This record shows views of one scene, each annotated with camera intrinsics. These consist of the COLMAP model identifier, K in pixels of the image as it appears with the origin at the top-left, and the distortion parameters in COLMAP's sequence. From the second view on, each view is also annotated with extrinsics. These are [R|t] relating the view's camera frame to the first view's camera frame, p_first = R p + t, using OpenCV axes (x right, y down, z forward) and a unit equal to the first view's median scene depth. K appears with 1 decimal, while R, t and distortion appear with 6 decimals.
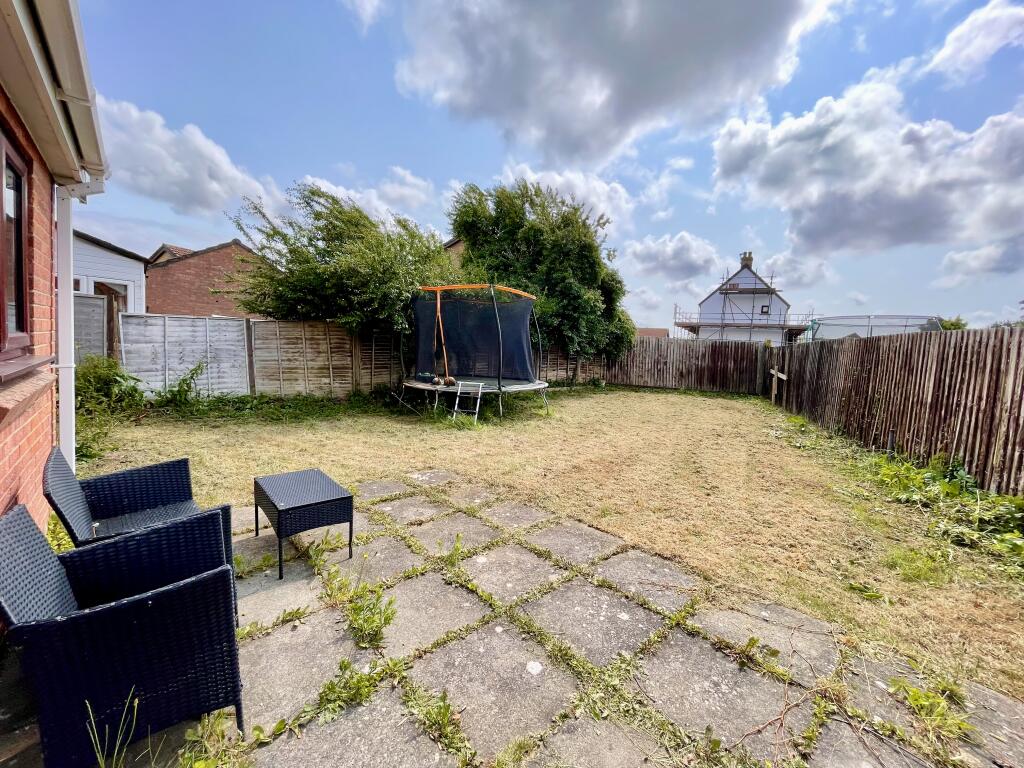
lens RADIAL K [[414.3, 0, 509.6], [0, 414.3, 378.7], [0, 0, 1]] dist [0.002901, -0.003335]
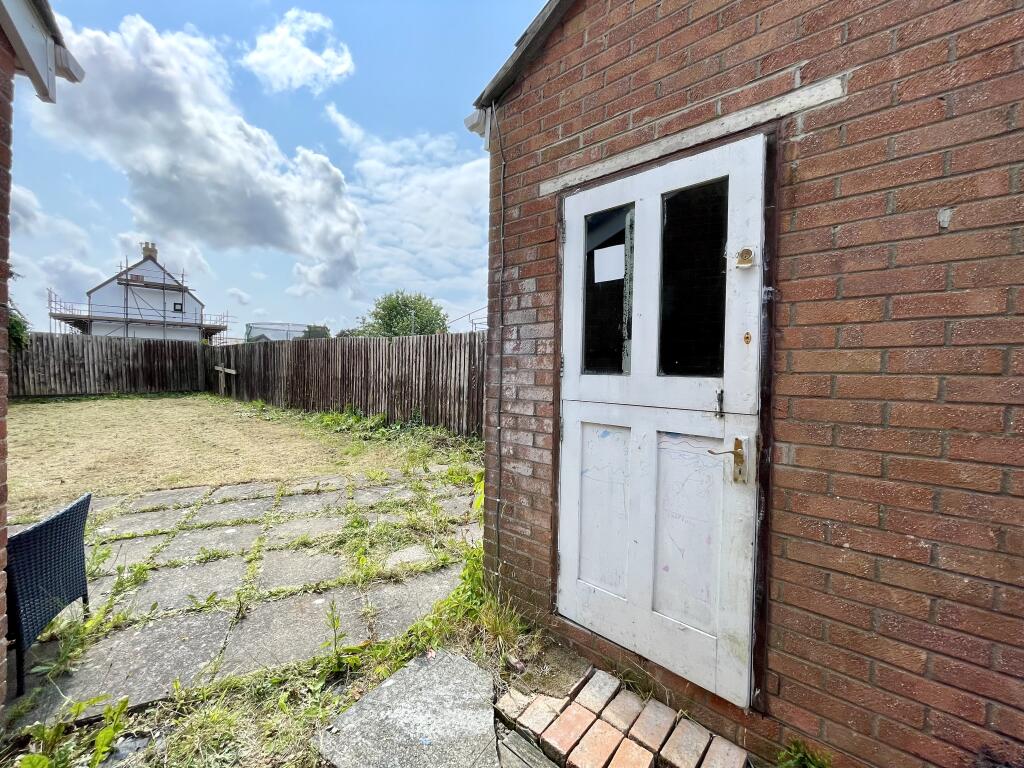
lens RADIAL K [[414.3, 0, 509.6], [0, 414.3, 378.7], [0, 0, 1]] dist [0.002901, -0.003335]
pose [[0.319651, -0.072840, 0.944732, -0.149458], [0.069934, 0.996135, 0.053141, 0.005983], [-0.944951, 0.049082, 0.323510, -0.090783]]
